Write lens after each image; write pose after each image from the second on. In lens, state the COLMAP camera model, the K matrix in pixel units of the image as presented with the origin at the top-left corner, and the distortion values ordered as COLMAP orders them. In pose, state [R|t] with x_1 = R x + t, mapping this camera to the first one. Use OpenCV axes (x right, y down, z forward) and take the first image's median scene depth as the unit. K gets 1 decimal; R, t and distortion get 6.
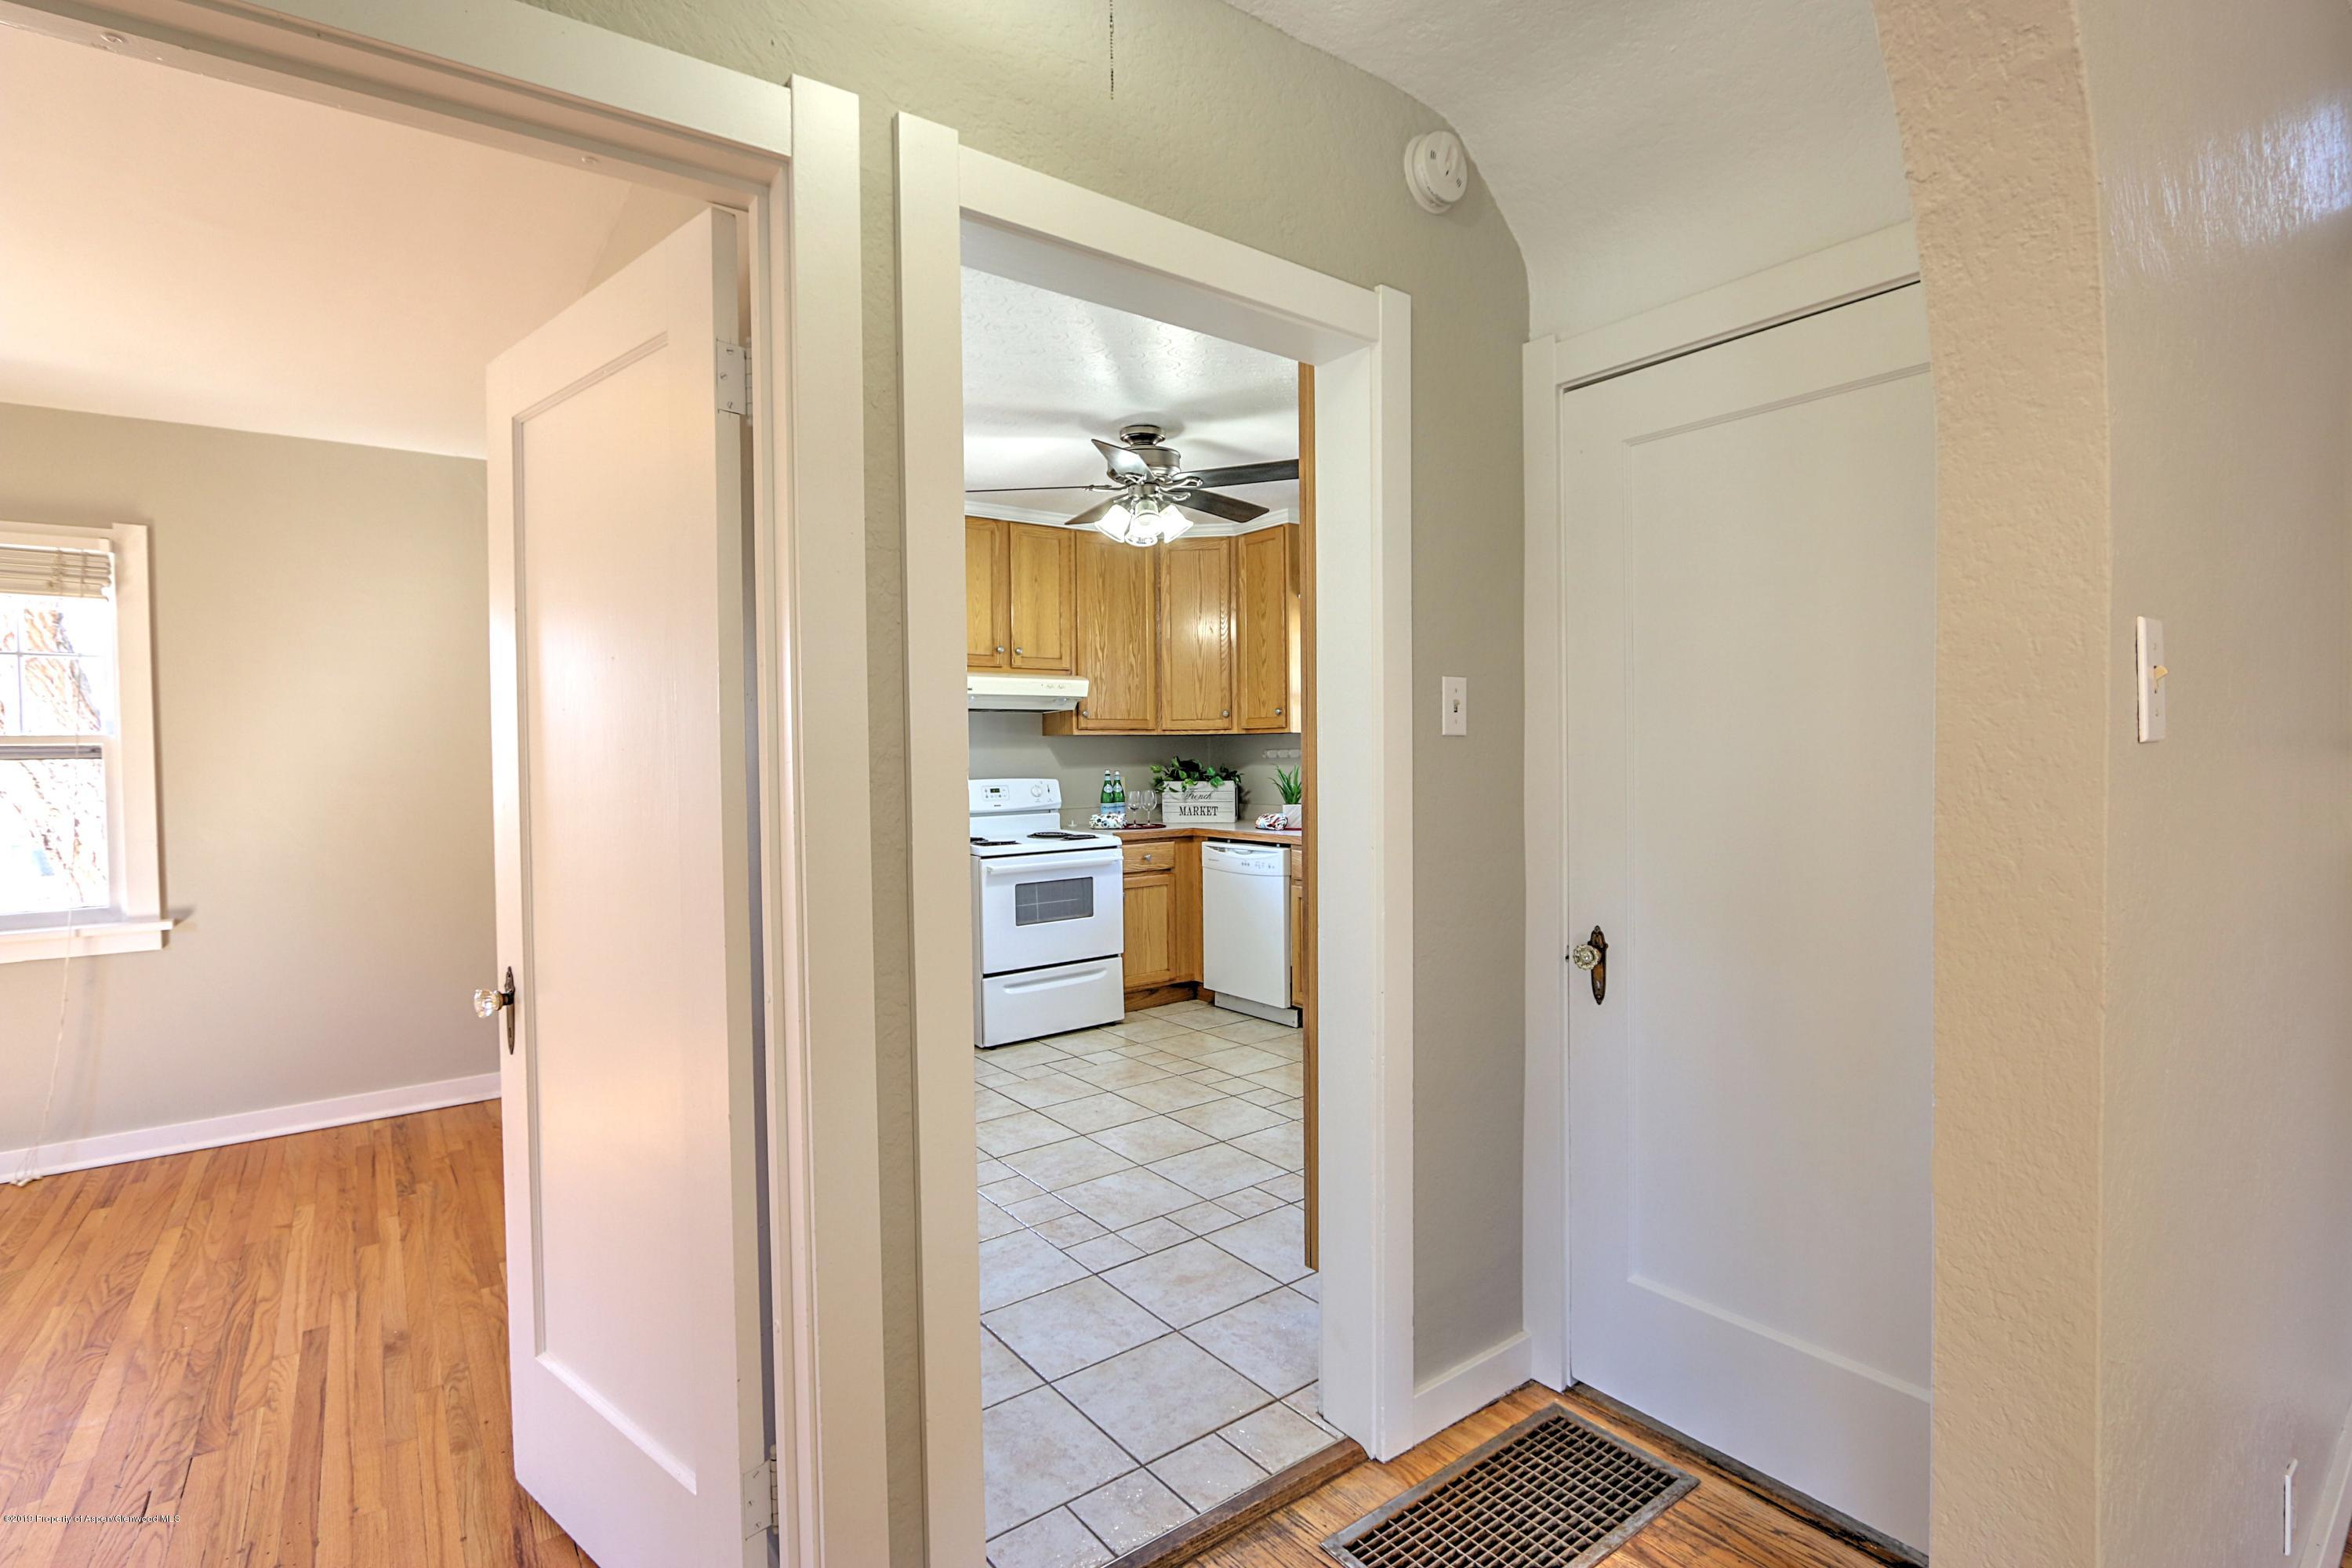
lens RADIAL K [[1079.7, 0, 1163.8], [0, 1079.7, 772.2], [0, 0, 1]] dist [-0.022715, 0.005620]
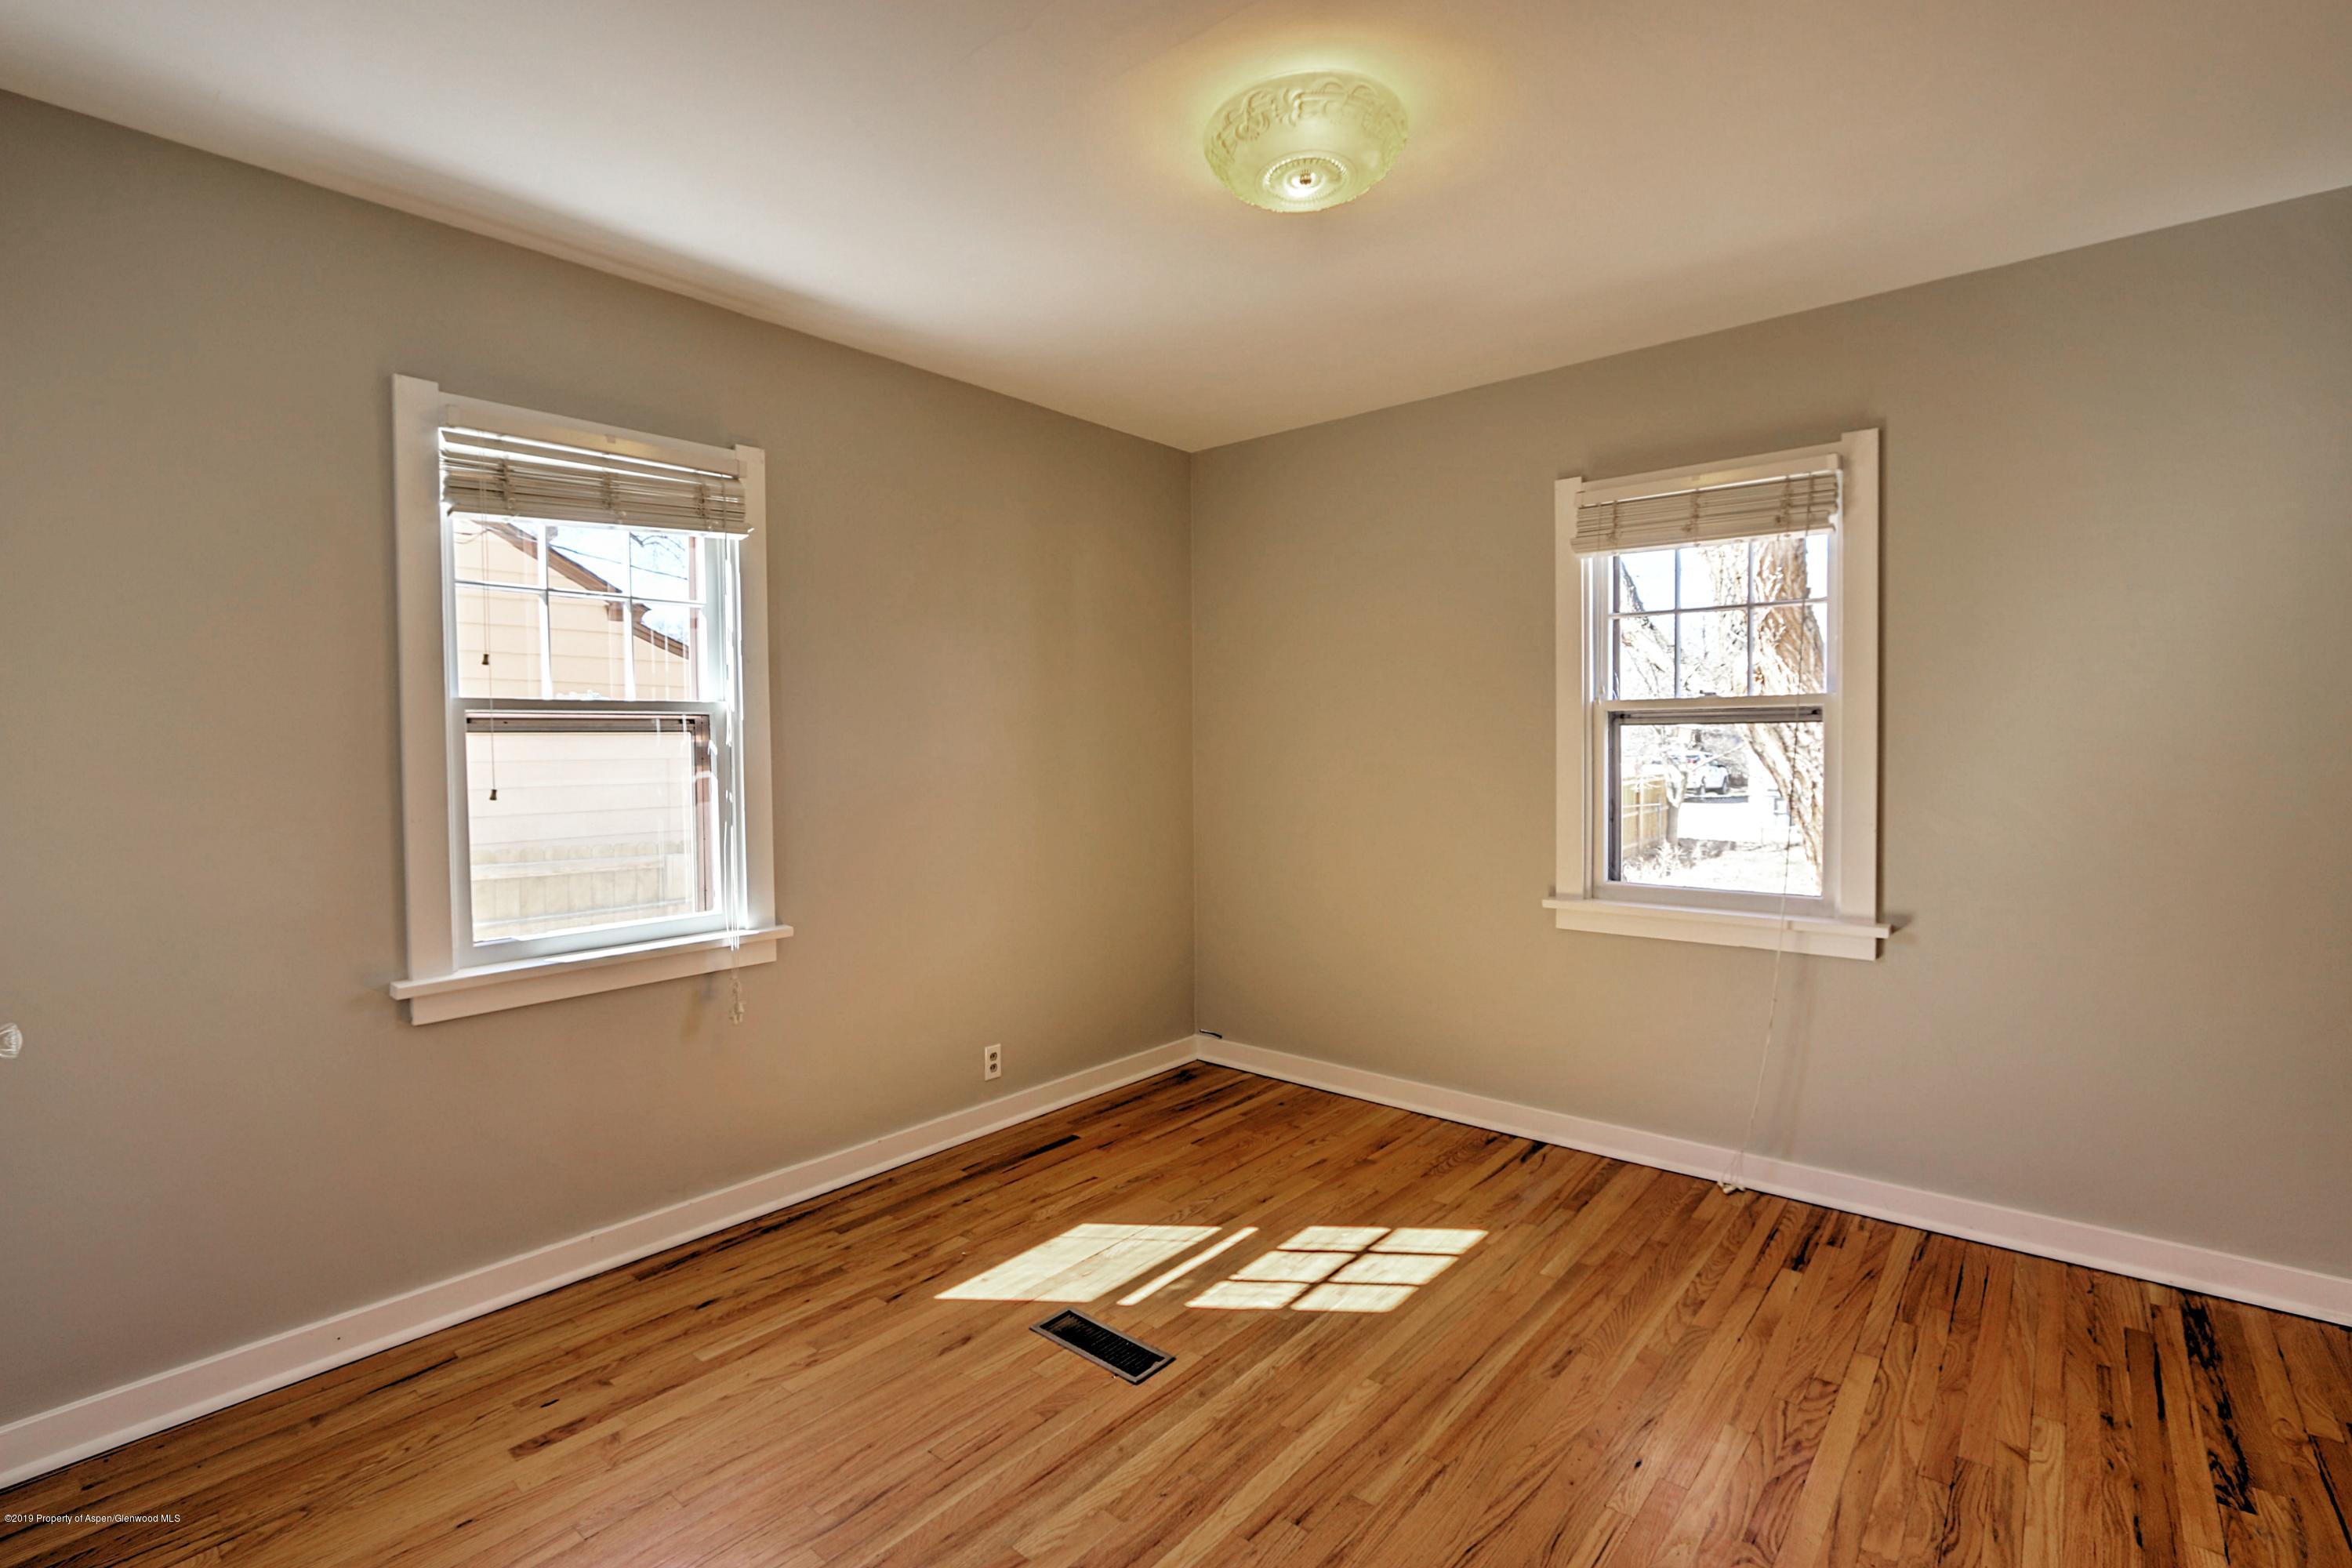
lens RADIAL K [[1079.7, 0, 1163.8], [0, 1079.7, 772.2], [0, 0, 1]] dist [-0.022715, 0.005620]
pose [[0.217286, 0.042074, -0.975201, -0.300177], [-0.012690, 0.999108, 0.040278, -0.000248], [0.976026, 0.003623, 0.217626, 0.322657]]
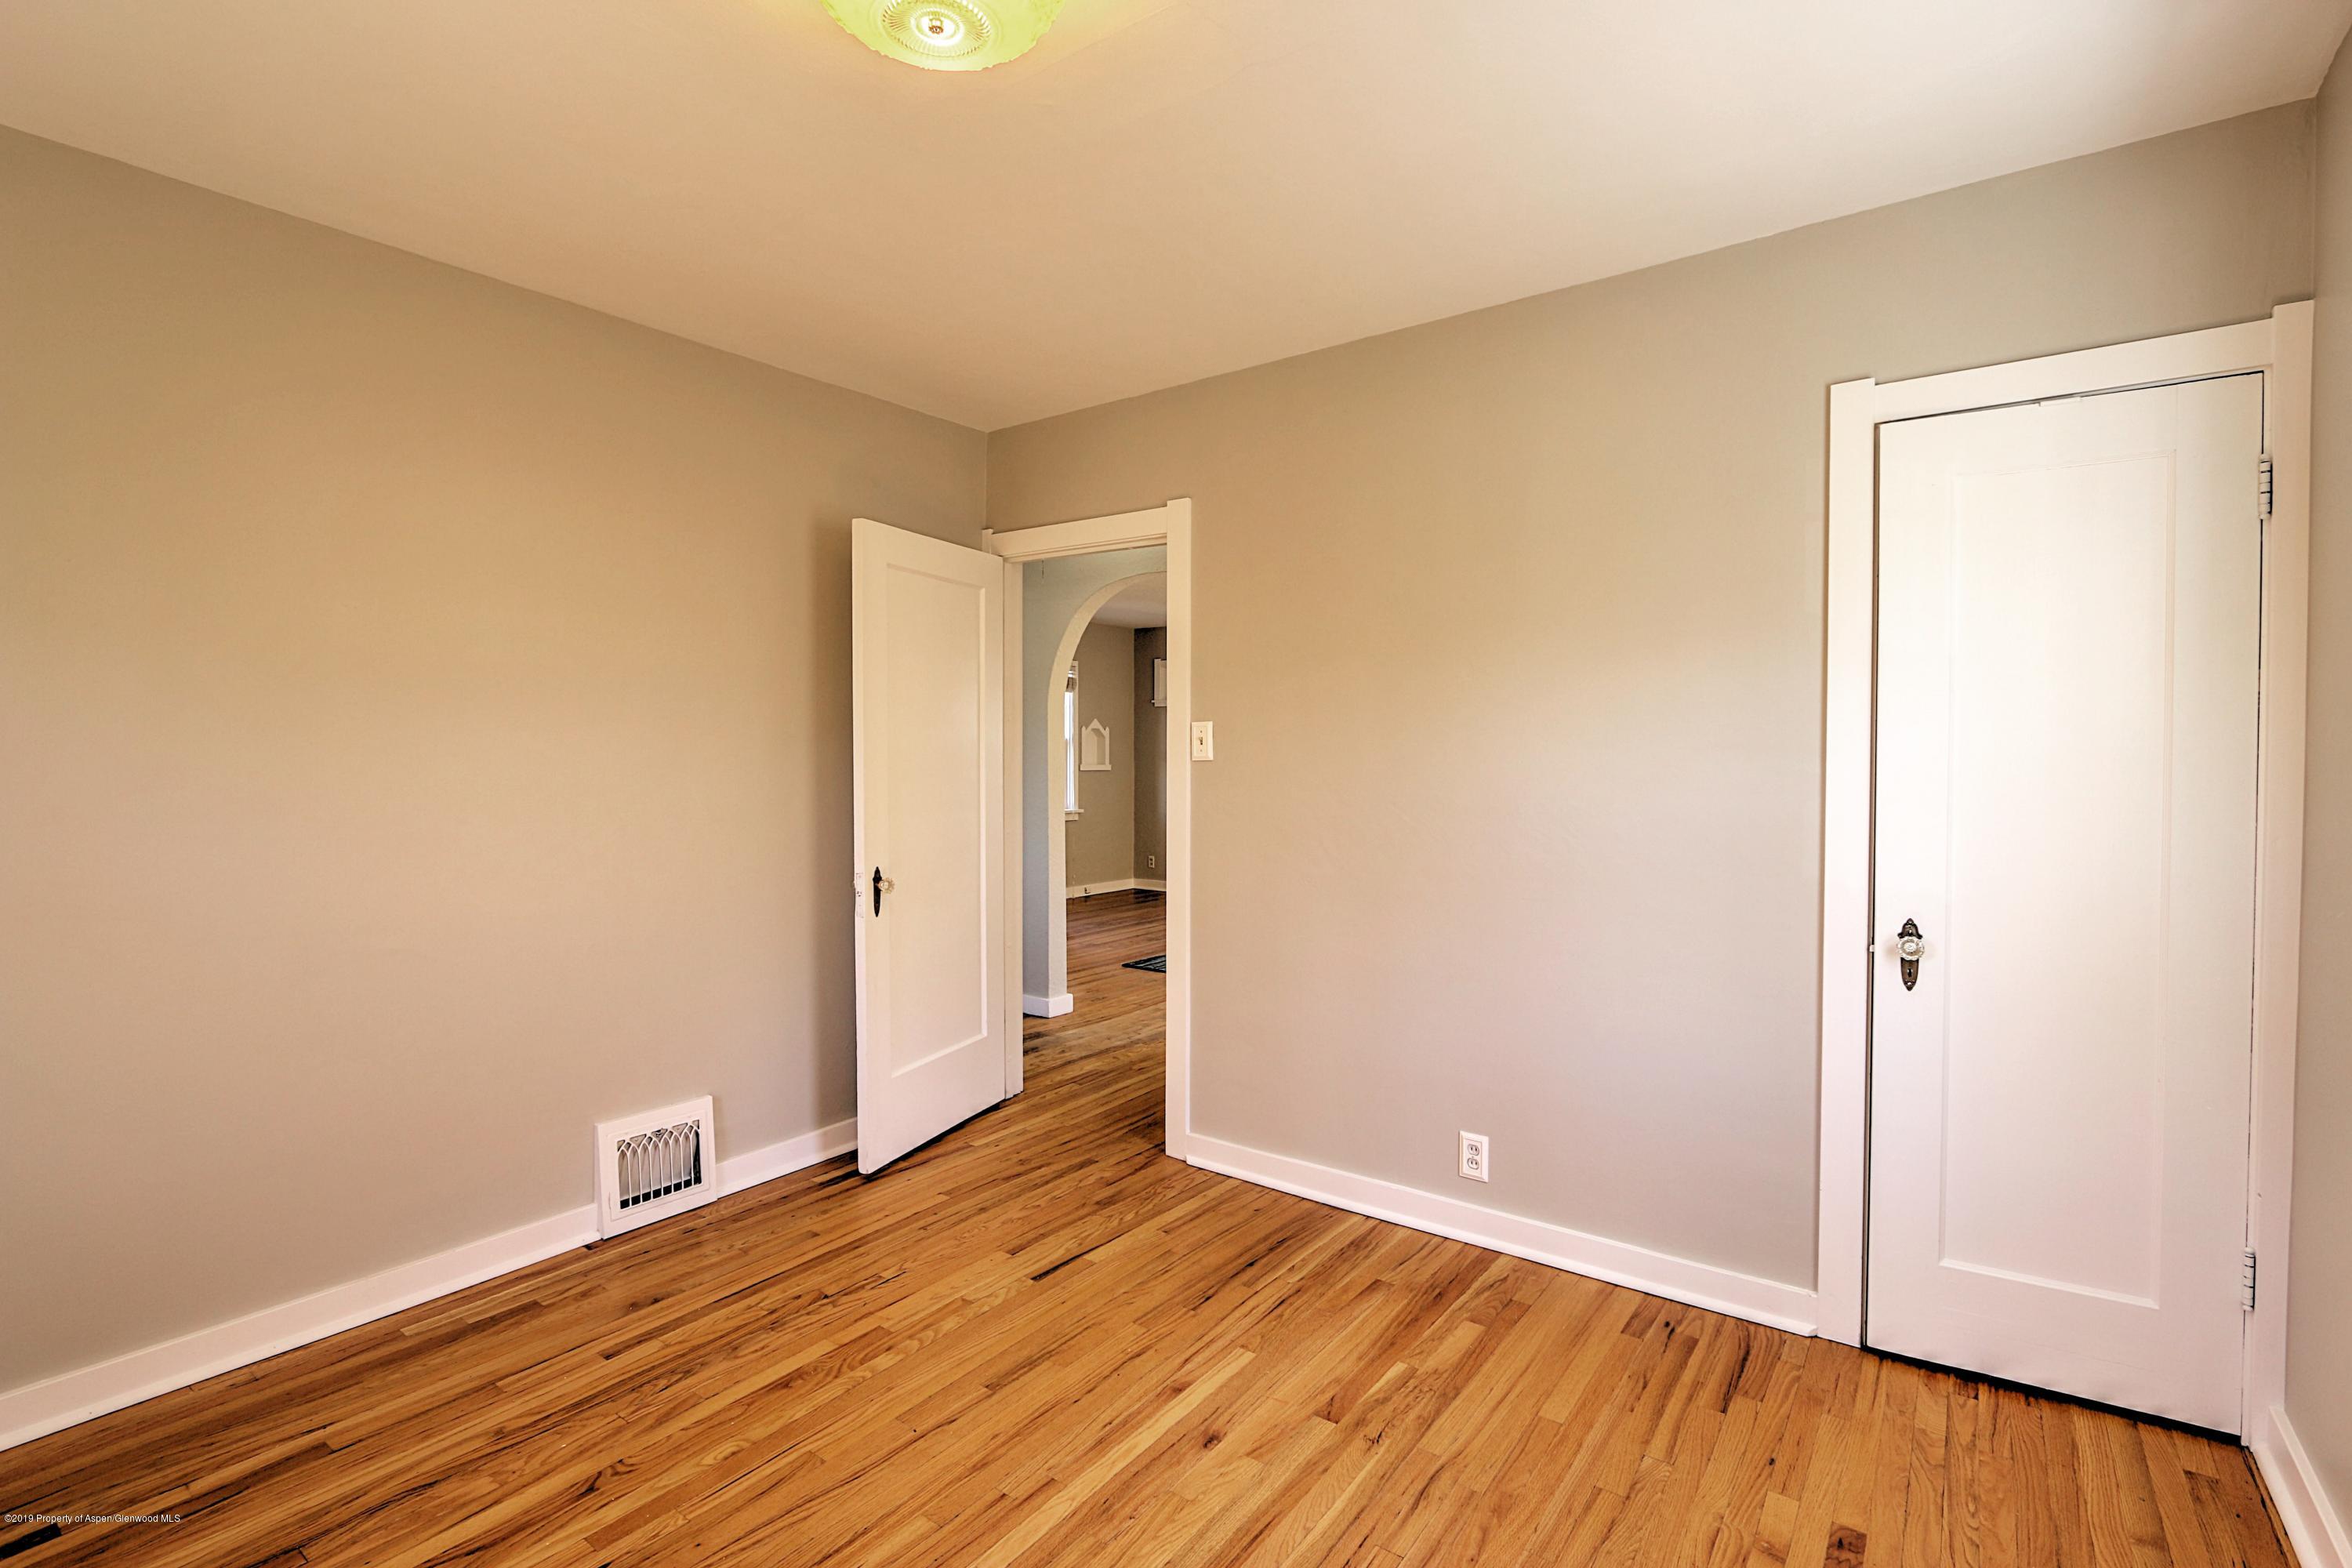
lens RADIAL K [[1079.7, 0, 1163.8], [0, 1079.7, 772.2], [0, 0, 1]] dist [-0.022715, 0.005620]
pose [[-0.276315, -0.002515, 0.961064, -1.338324], [0.022595, 0.999703, 0.009113, 0.012199], [-0.960801, 0.024233, -0.276177, 0.566987]]
